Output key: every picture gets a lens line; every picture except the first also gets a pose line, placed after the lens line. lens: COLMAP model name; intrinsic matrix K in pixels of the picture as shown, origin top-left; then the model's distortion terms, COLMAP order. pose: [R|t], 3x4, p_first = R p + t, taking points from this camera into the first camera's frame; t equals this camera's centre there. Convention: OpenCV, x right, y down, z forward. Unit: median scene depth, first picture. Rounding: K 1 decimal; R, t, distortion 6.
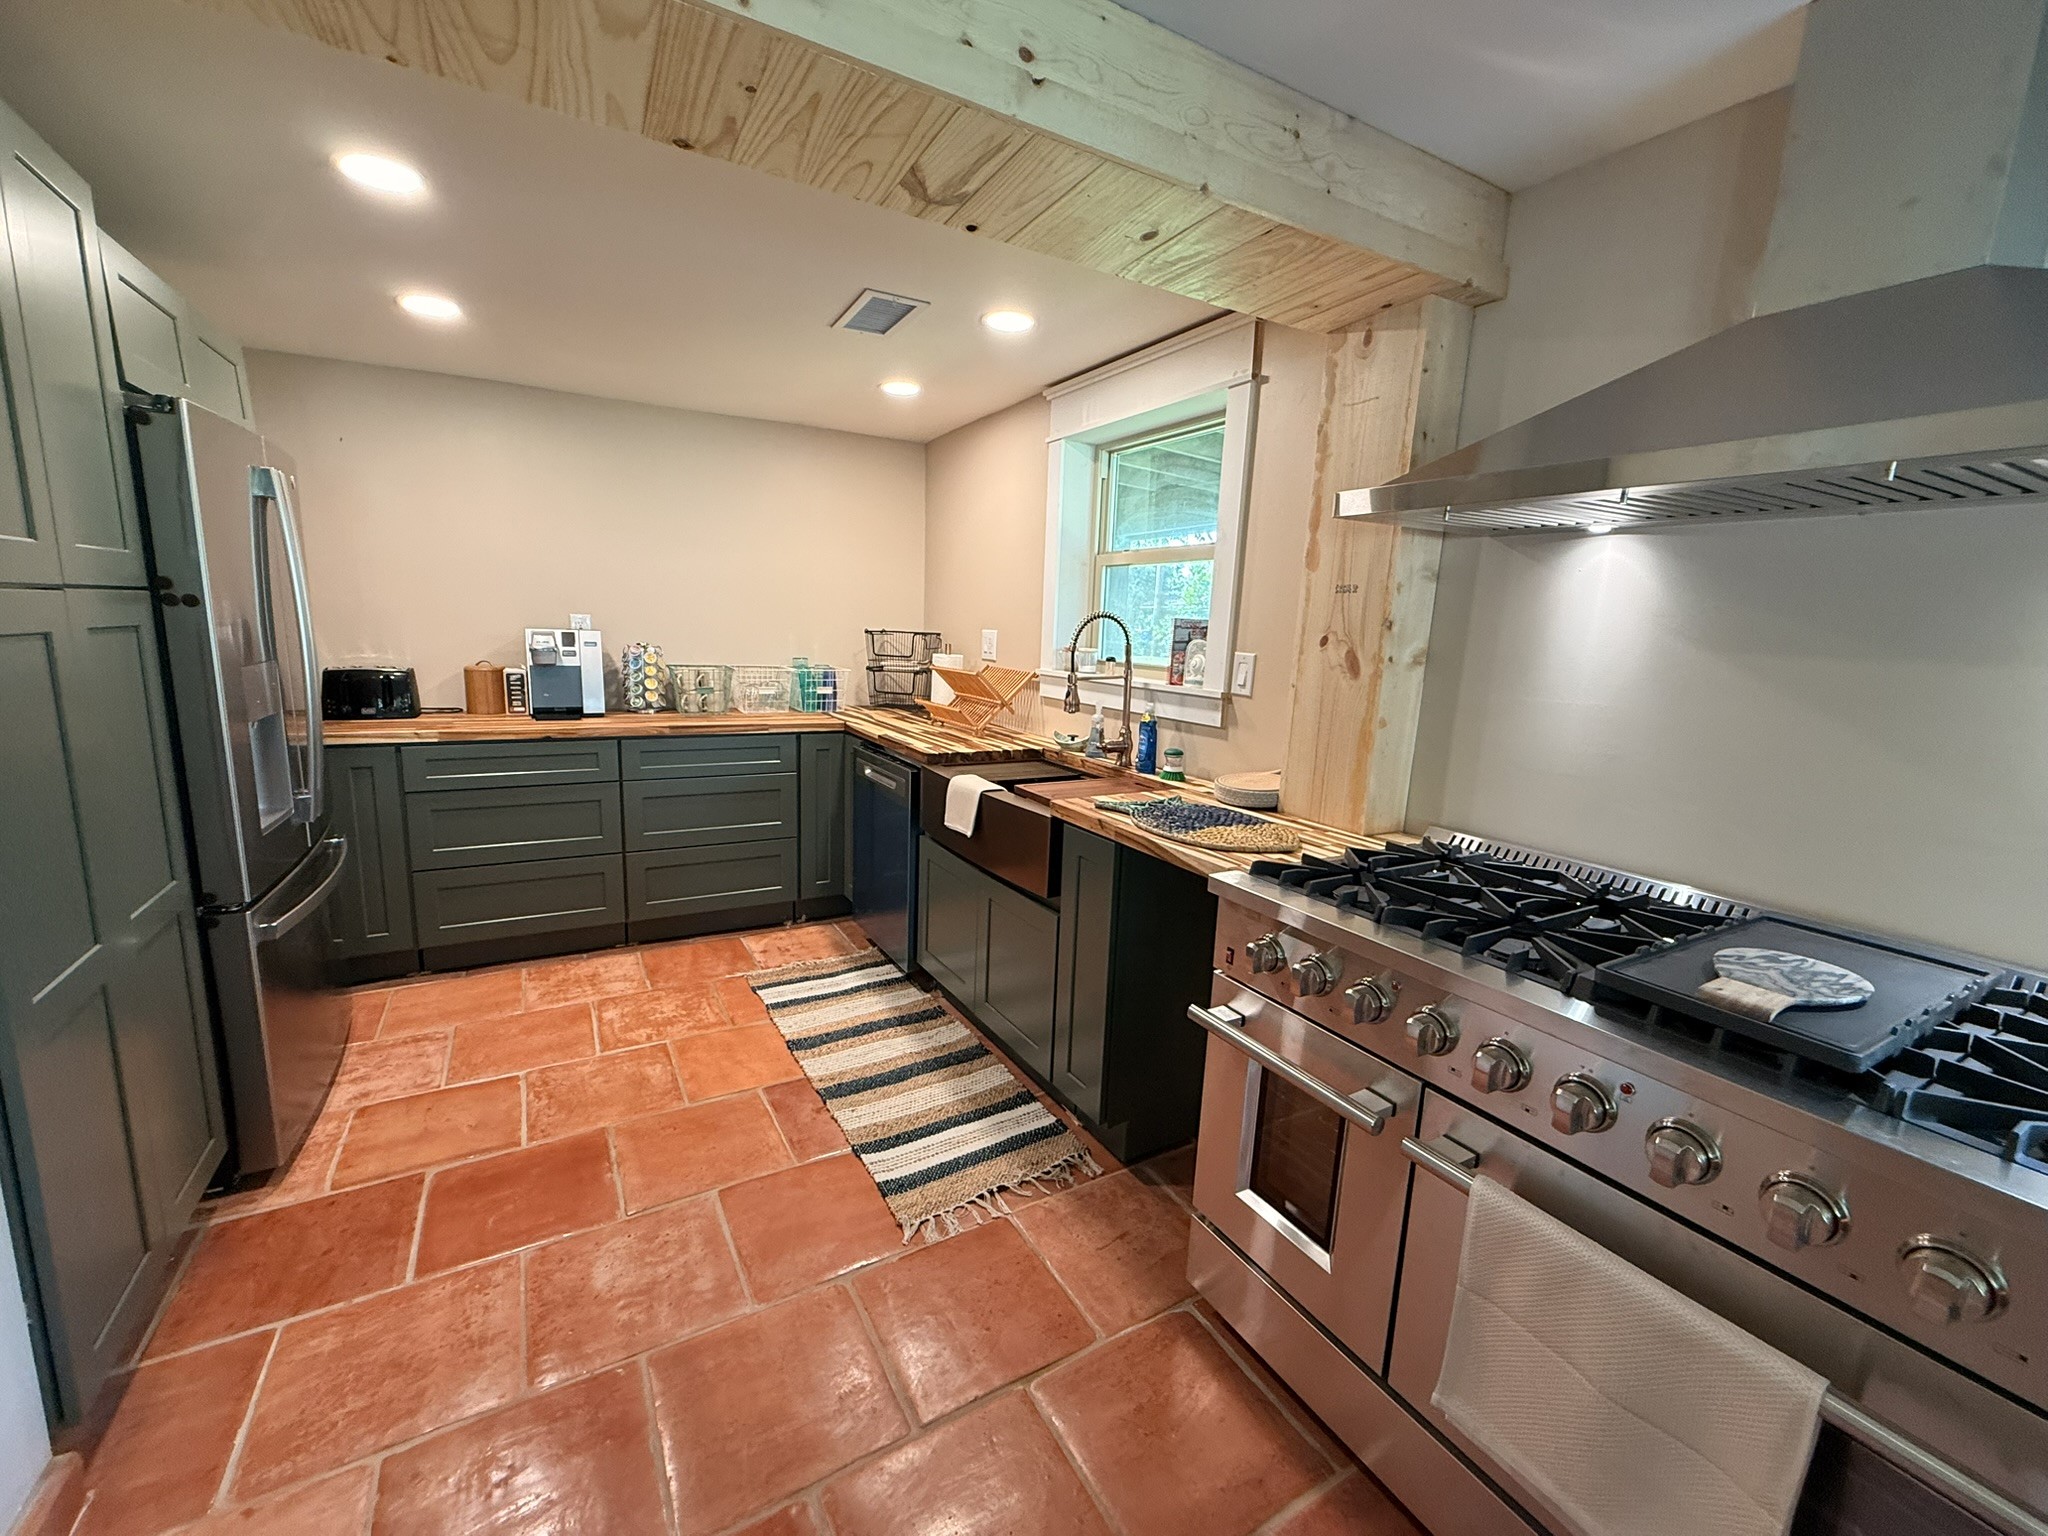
lens RADIAL K [[818.7, 0, 1024.0], [0, 818.7, 768.0], [0, 0, 1]] dist [-0.000684, -0.000092]
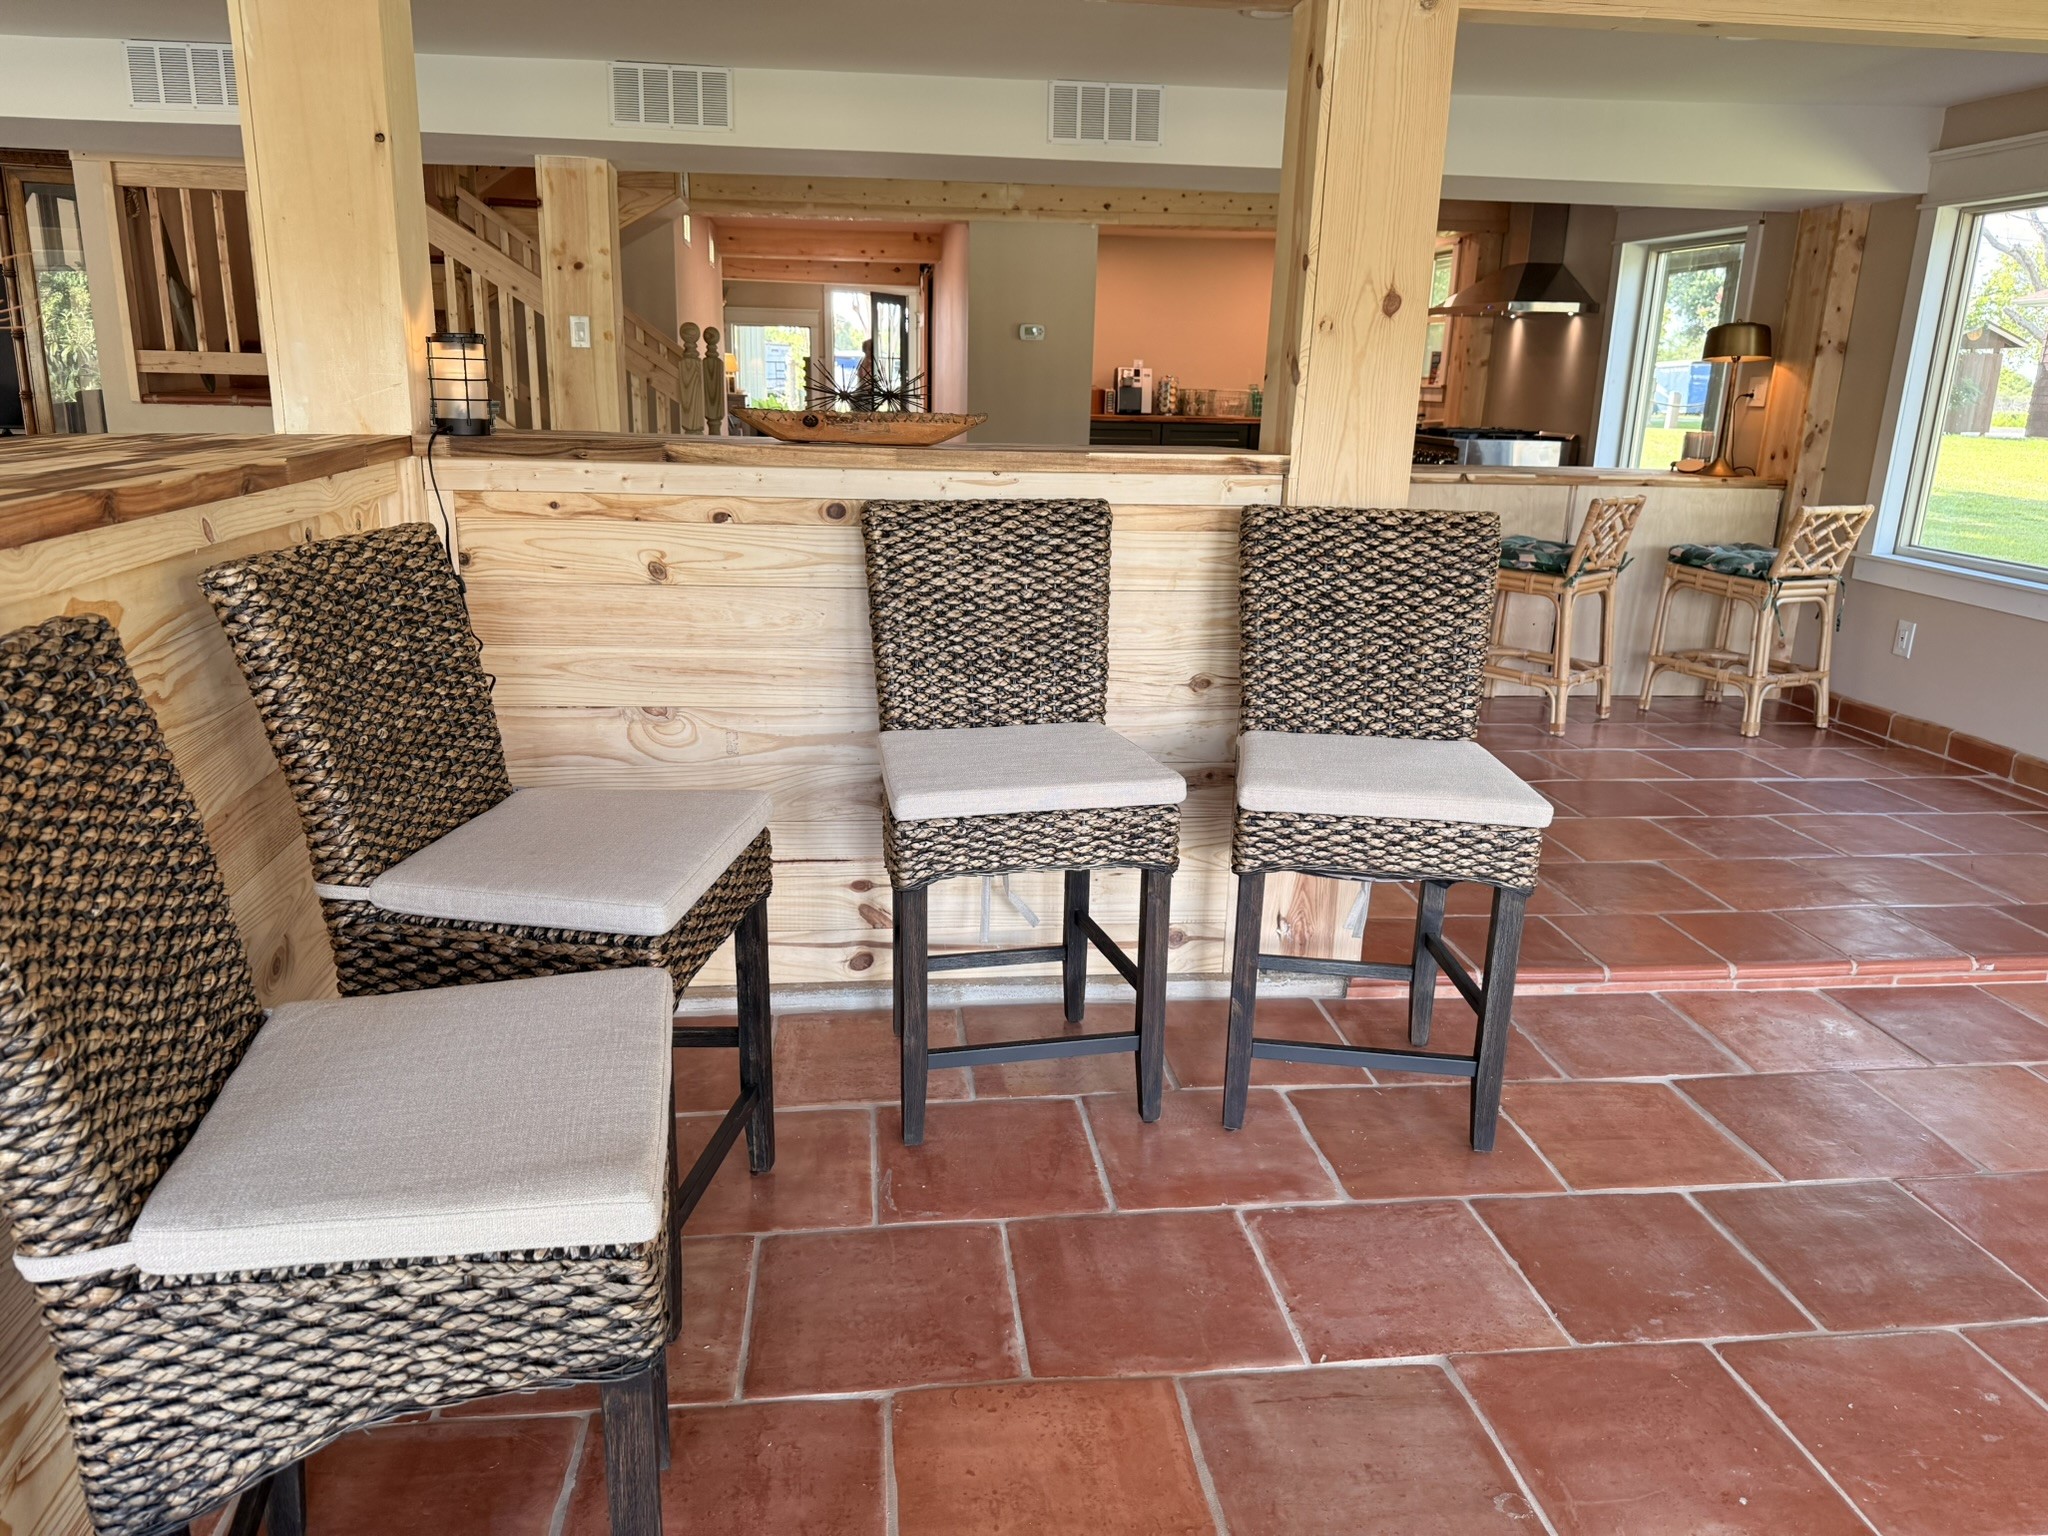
lens RADIAL K [[1434.8, 0, 1024.0], [0, 1434.8, 768.0], [0, 0, 1]] dist [-0.001815, -0.072898]
pose [[0.919992, 0.076856, -0.384328, 0.770948], [-0.044828, 0.994784, 0.091623, 0.636871], [0.389365, -0.067064, 0.918639, -3.077963]]
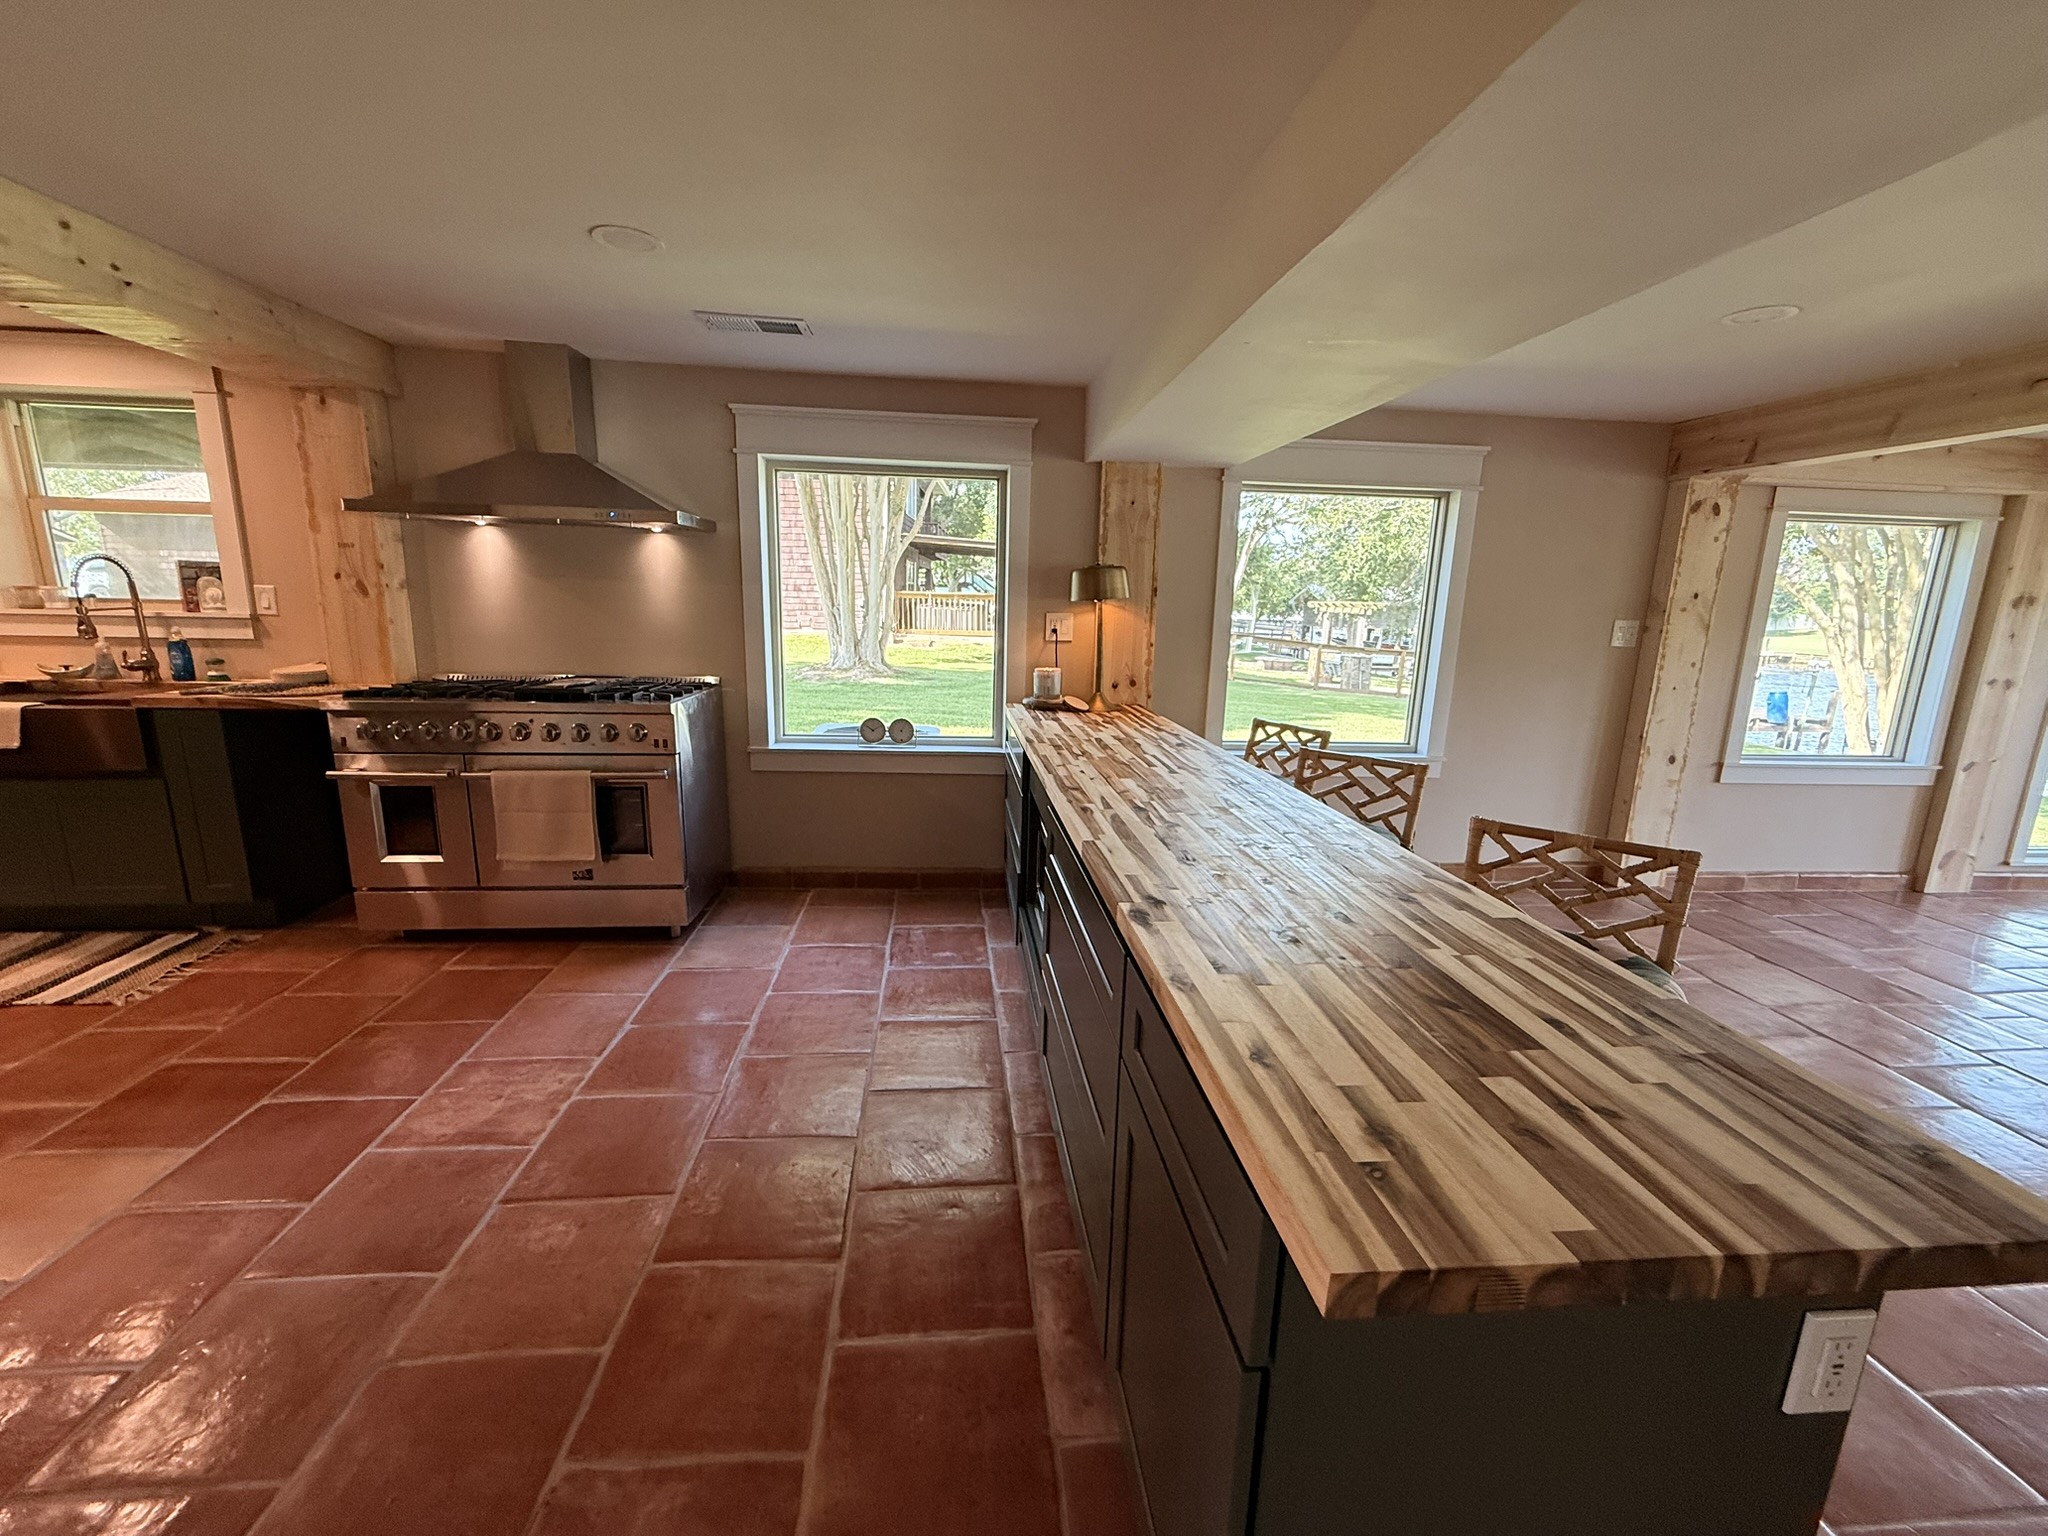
lens RADIAL K [[818.7, 0, 1024.0], [0, 818.7, 768.0], [0, 0, 1]] dist [-0.000684, -0.000092]
pose [[0.425130, -0.211496, 0.880076, -0.487723], [0.152049, 0.975188, 0.160904, 0.142535], [-0.892270, 0.065409, 0.446739, -0.805093]]
